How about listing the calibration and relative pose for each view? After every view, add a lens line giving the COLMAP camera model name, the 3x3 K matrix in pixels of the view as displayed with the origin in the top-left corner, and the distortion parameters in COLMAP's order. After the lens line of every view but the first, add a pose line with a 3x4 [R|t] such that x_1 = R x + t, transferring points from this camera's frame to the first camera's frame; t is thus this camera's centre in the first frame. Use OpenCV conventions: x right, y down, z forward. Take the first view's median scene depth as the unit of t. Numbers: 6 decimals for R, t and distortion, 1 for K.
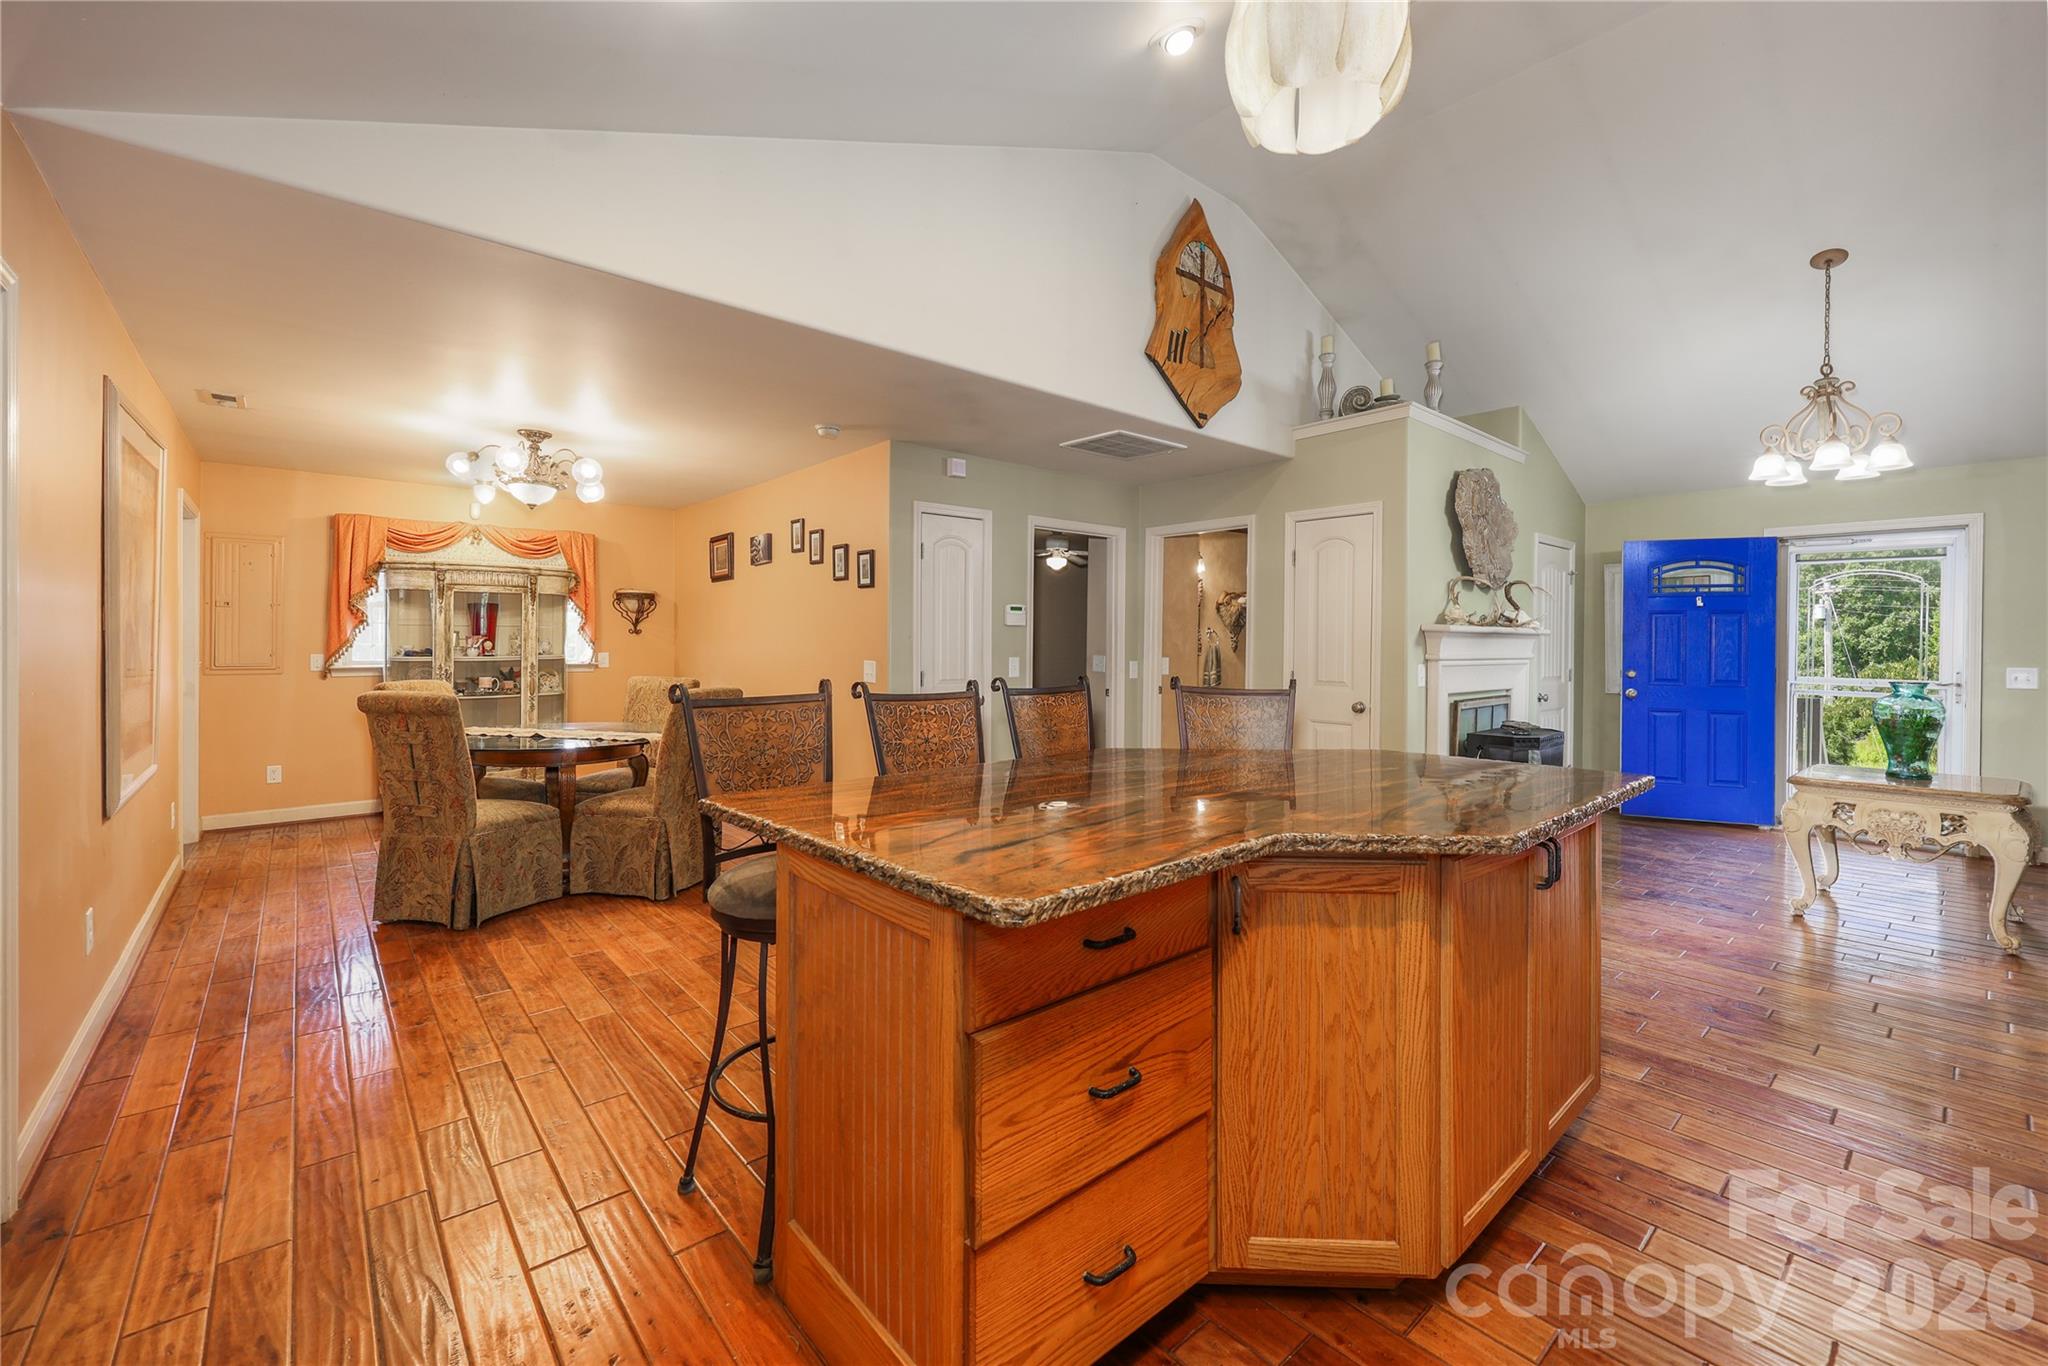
lens RADIAL K [[842.3, 0, 1042.7], [0, 842.3, 645.7], [0, 0, 1]] dist [-0.003008, -0.000434]
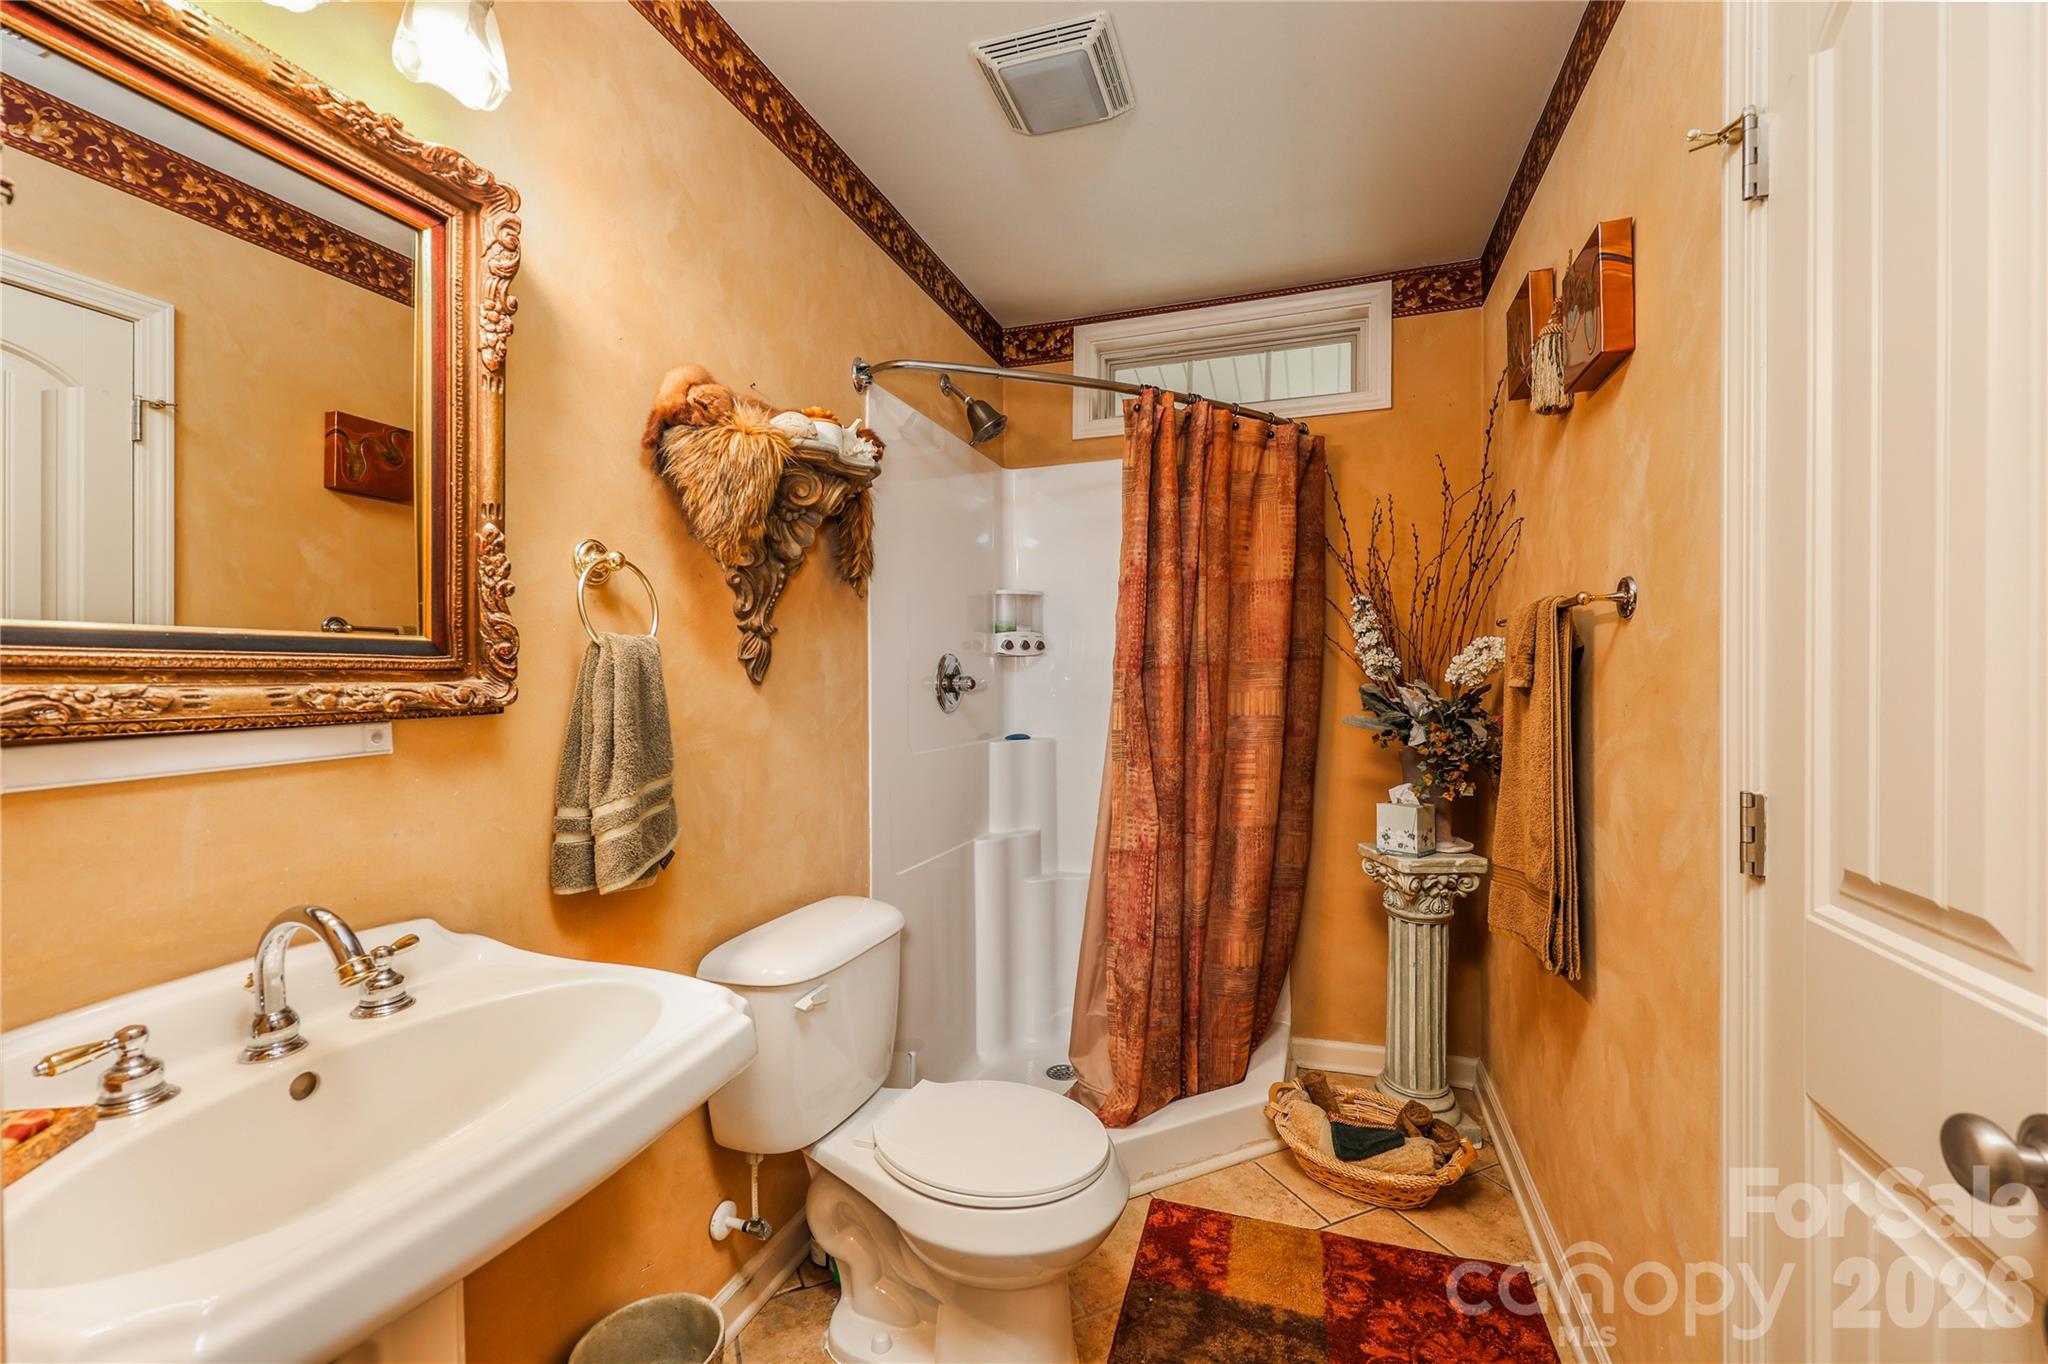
lens RADIAL K [[842.3, 0, 1025.1], [0, 842.3, 676.8], [0, 0, 1]] dist [-0.003008, -0.000434]
pose [[0.867069, -0.010560, 0.498077, 0.188157], [0.010533, 0.999940, 0.002864, 0.007055], [-0.498077, 0.002763, 0.867128, 0.811645]]
